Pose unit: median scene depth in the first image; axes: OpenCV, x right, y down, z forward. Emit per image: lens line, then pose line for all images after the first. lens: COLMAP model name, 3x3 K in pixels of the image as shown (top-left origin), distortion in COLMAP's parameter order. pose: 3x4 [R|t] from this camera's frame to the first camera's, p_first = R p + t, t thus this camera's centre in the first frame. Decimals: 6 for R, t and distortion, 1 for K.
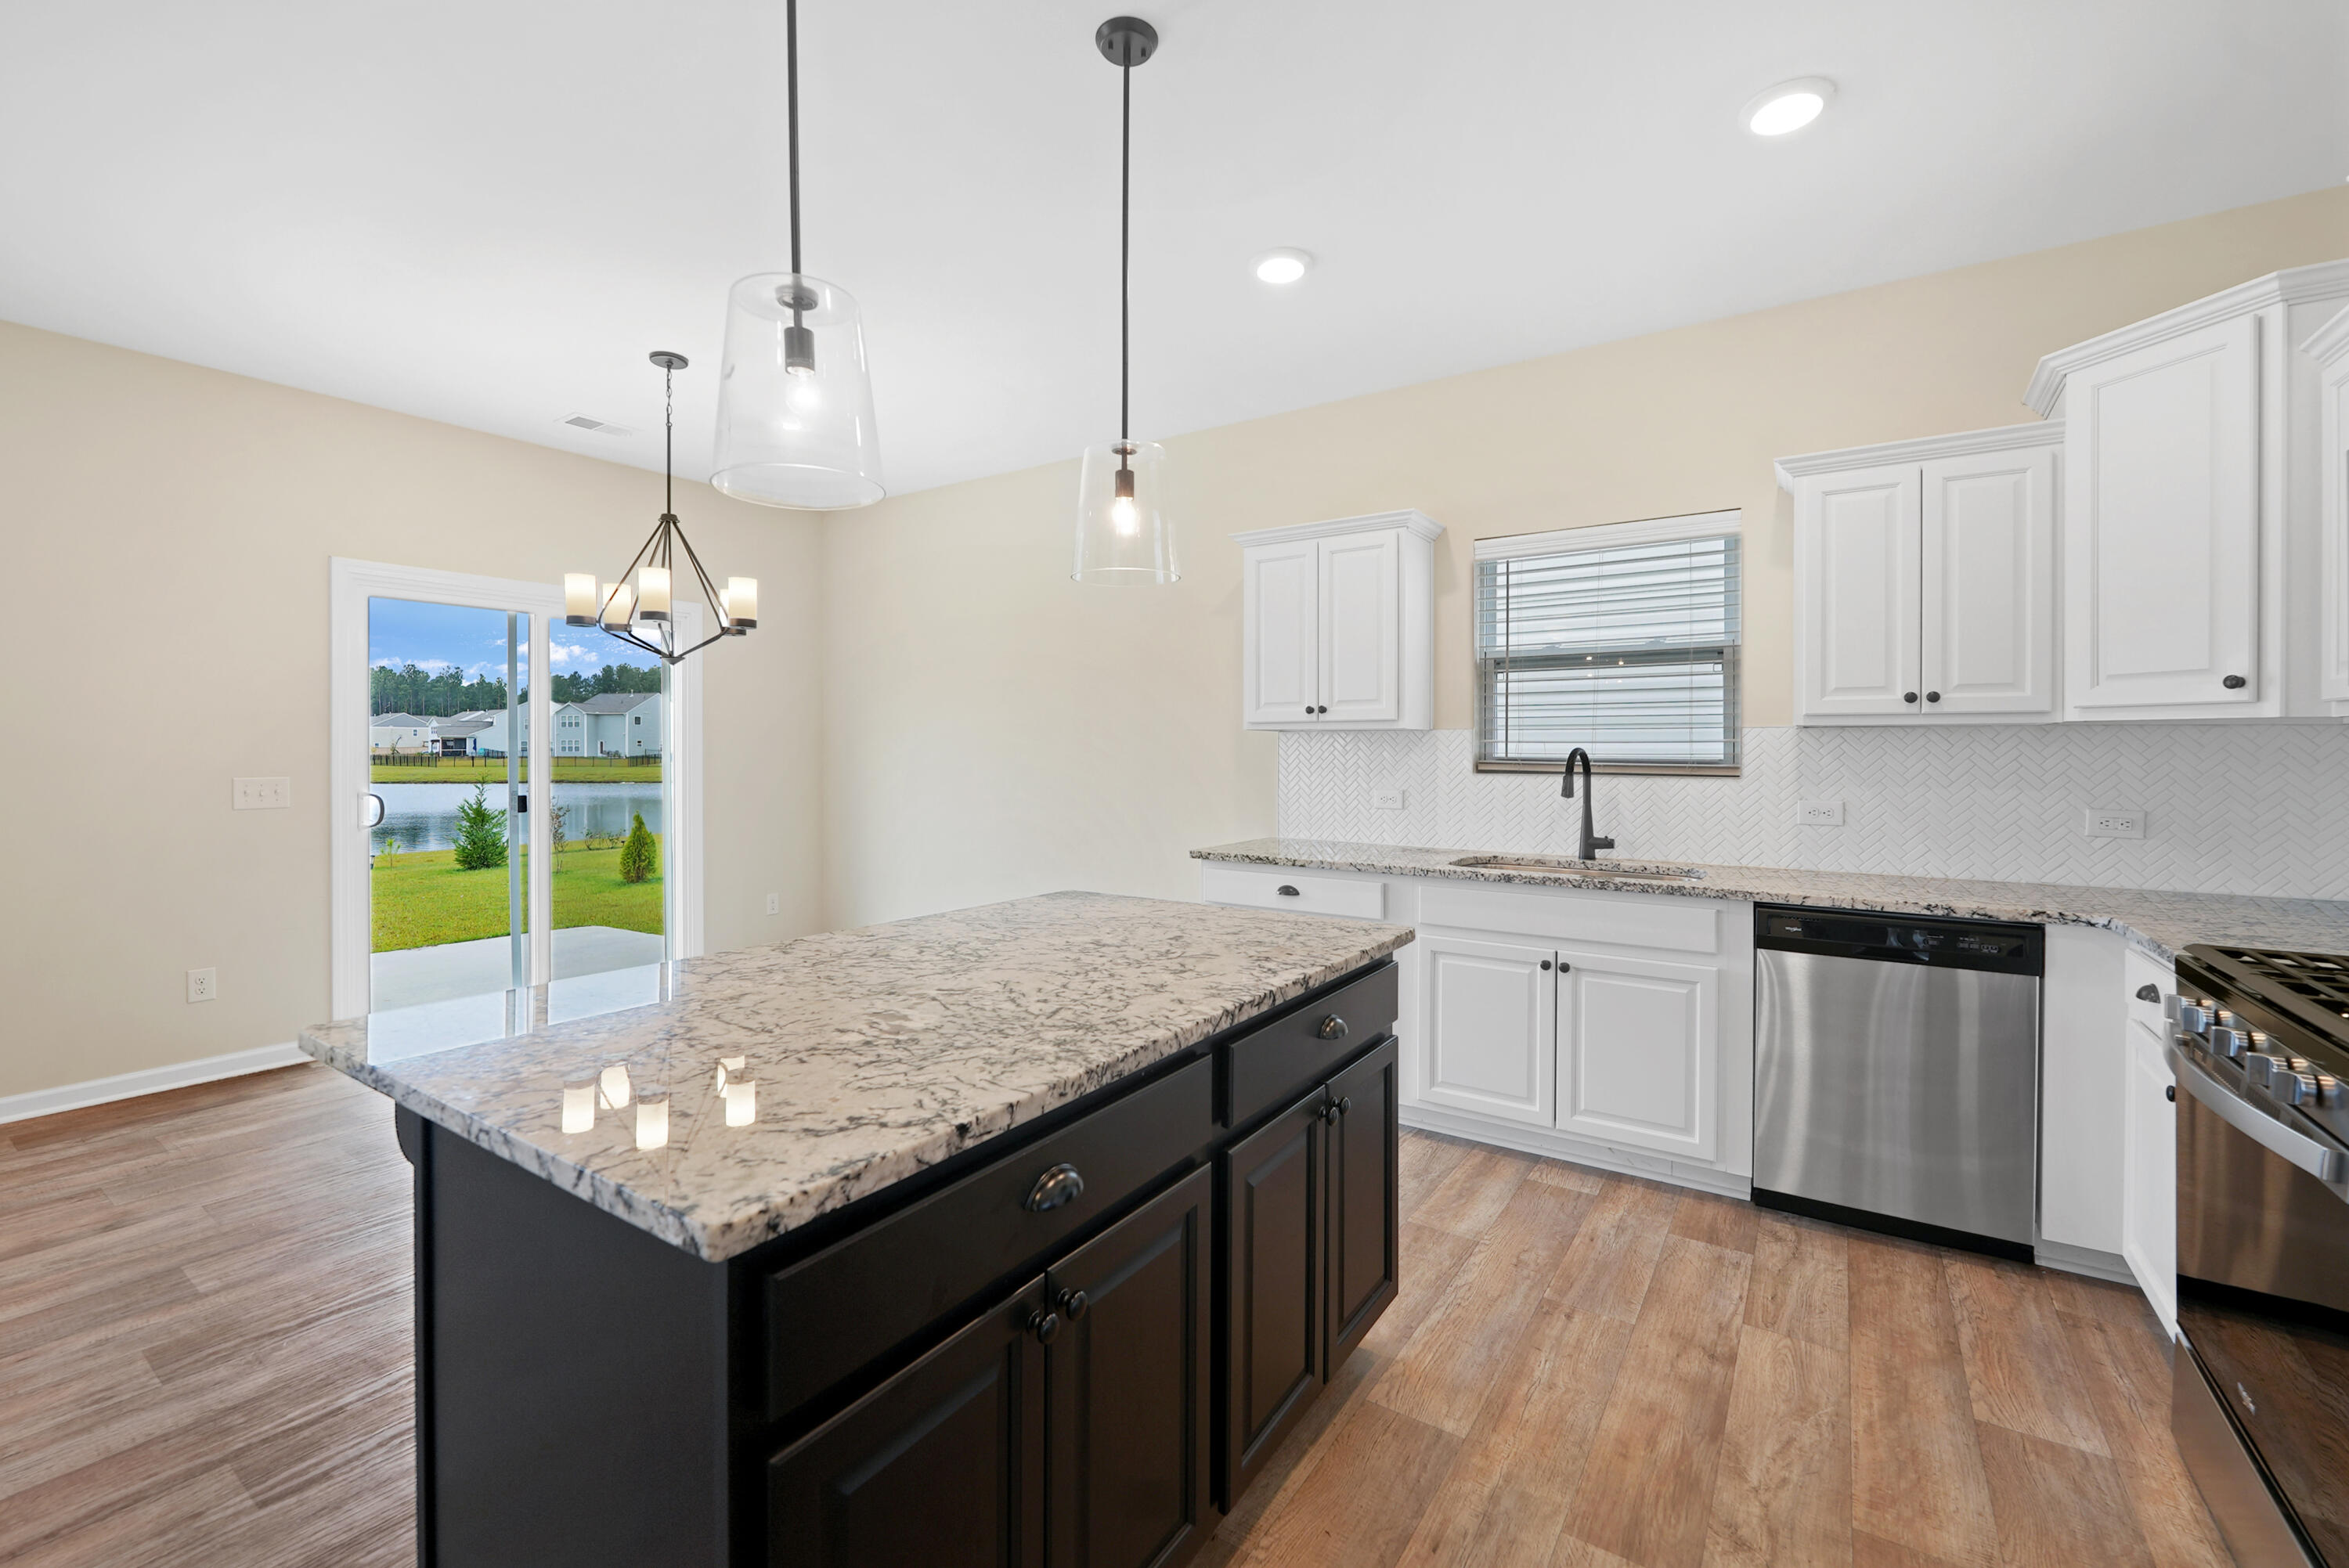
lens RADIAL K [[1023.5, 0, 1109.9], [0, 1023.5, 743.9], [0, 0, 1]] dist [0.020554, -0.000306]
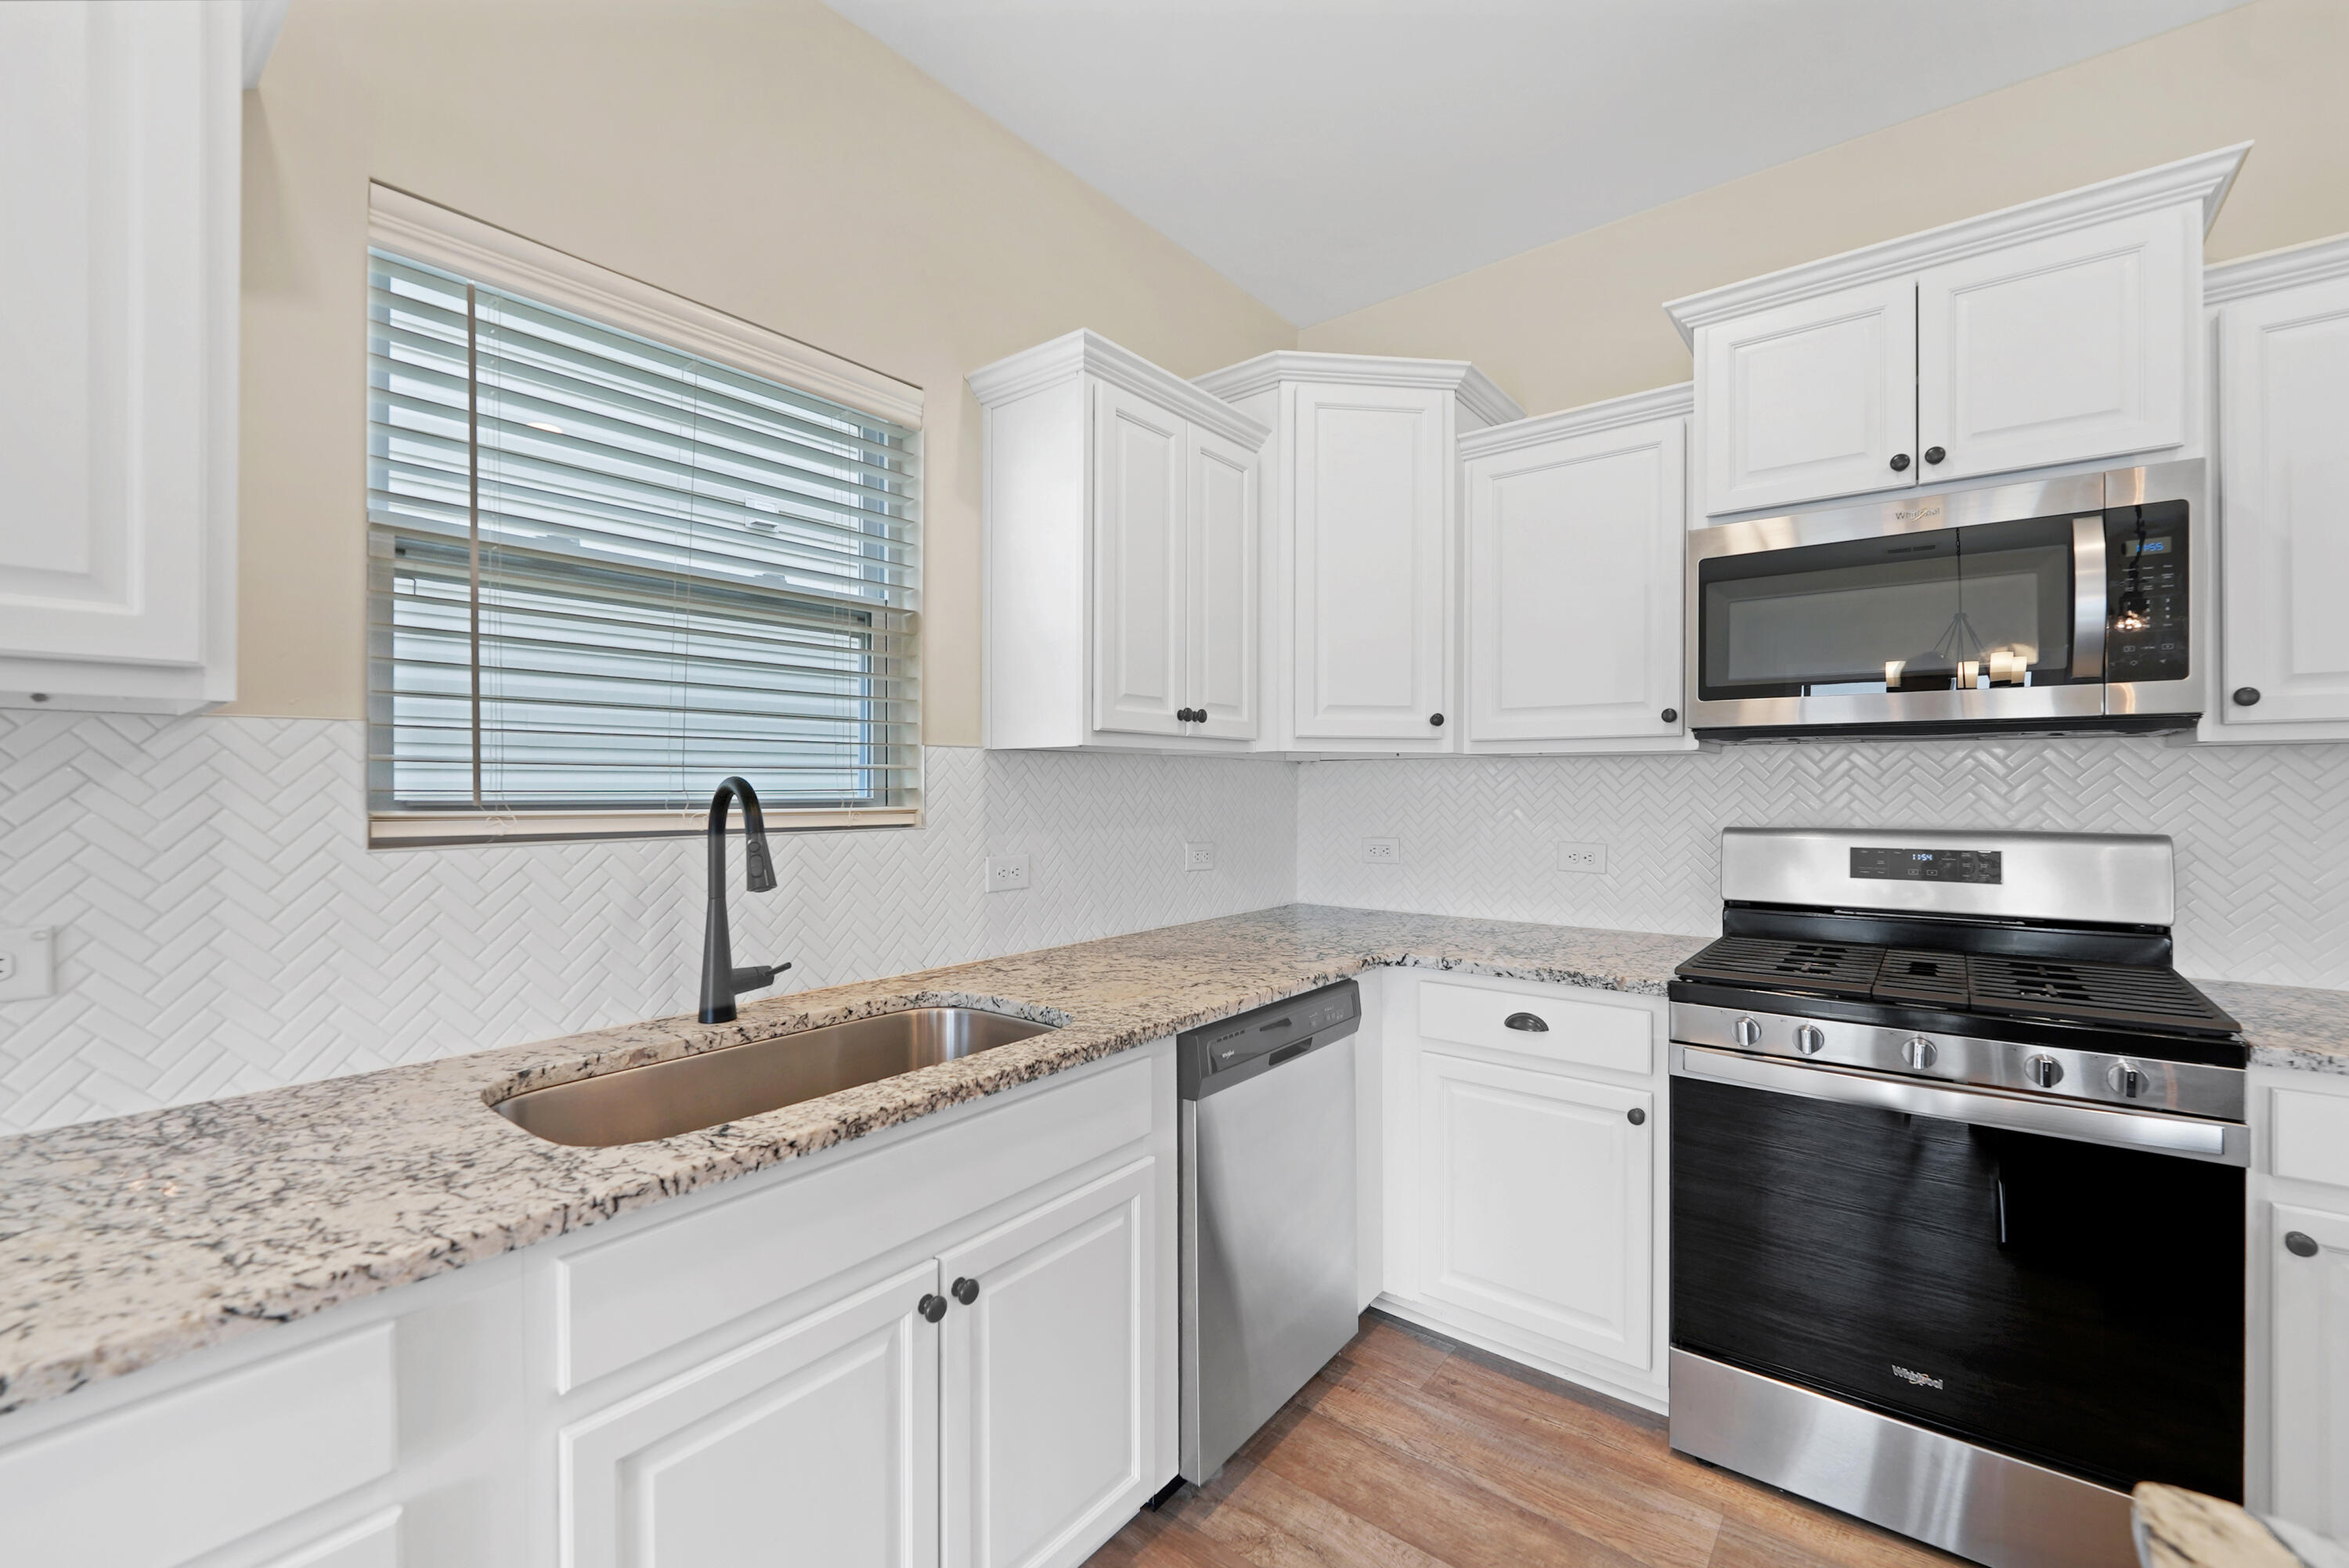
lens RADIAL K [[966.0, 0, 1249.8], [0, 966.0, 784.8], [0, 0, 1]] dist [-0.000126, -0.004927]
pose [[0.006769, -0.002000, 0.999975, 0.036124], [-0.005505, 0.999983, 0.002037, 0.005320], [-0.999962, -0.005519, 0.006758, 0.767661]]
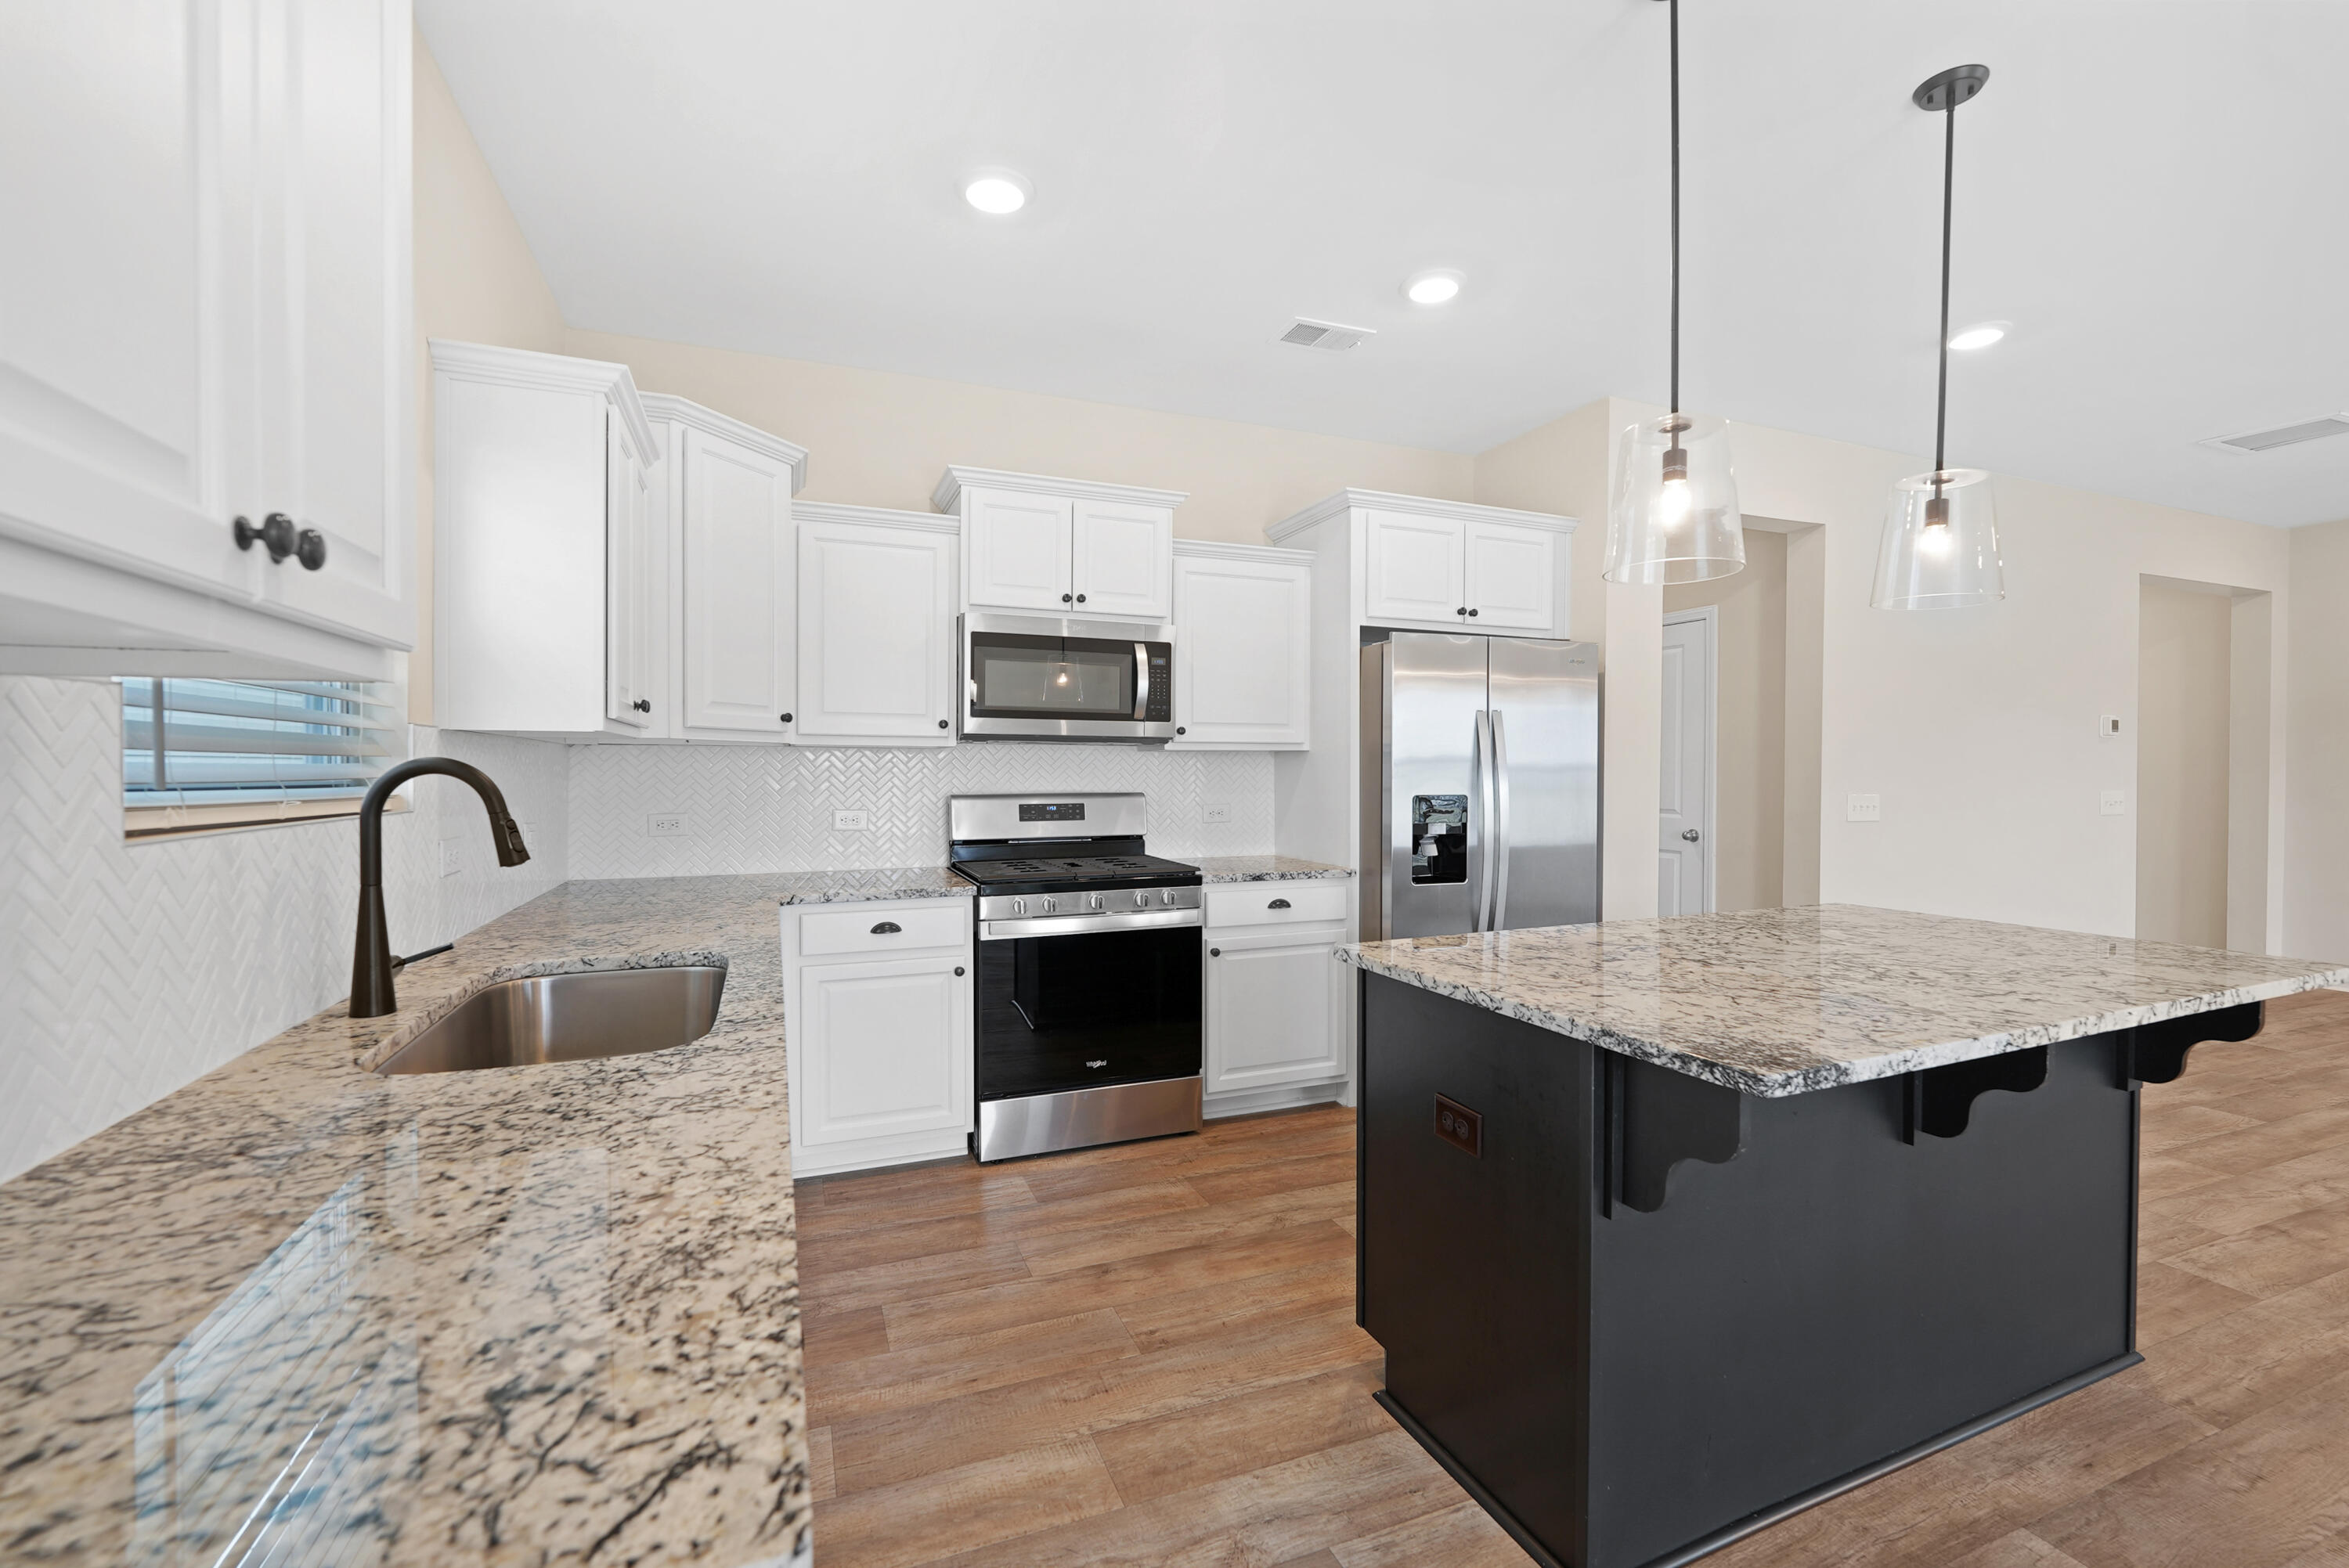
lens RADIAL K [[937.9, 0, 1152.0], [0, 937.9, 769.0], [0, 0, 1]] dist [0.000395, -0.000141]
pose [[-0.843437, -0.006448, 0.537189, -0.027883], [-0.009181, 0.999955, -0.002413, 0.006396], [-0.537149, -0.006967, -0.843459, 1.172967]]
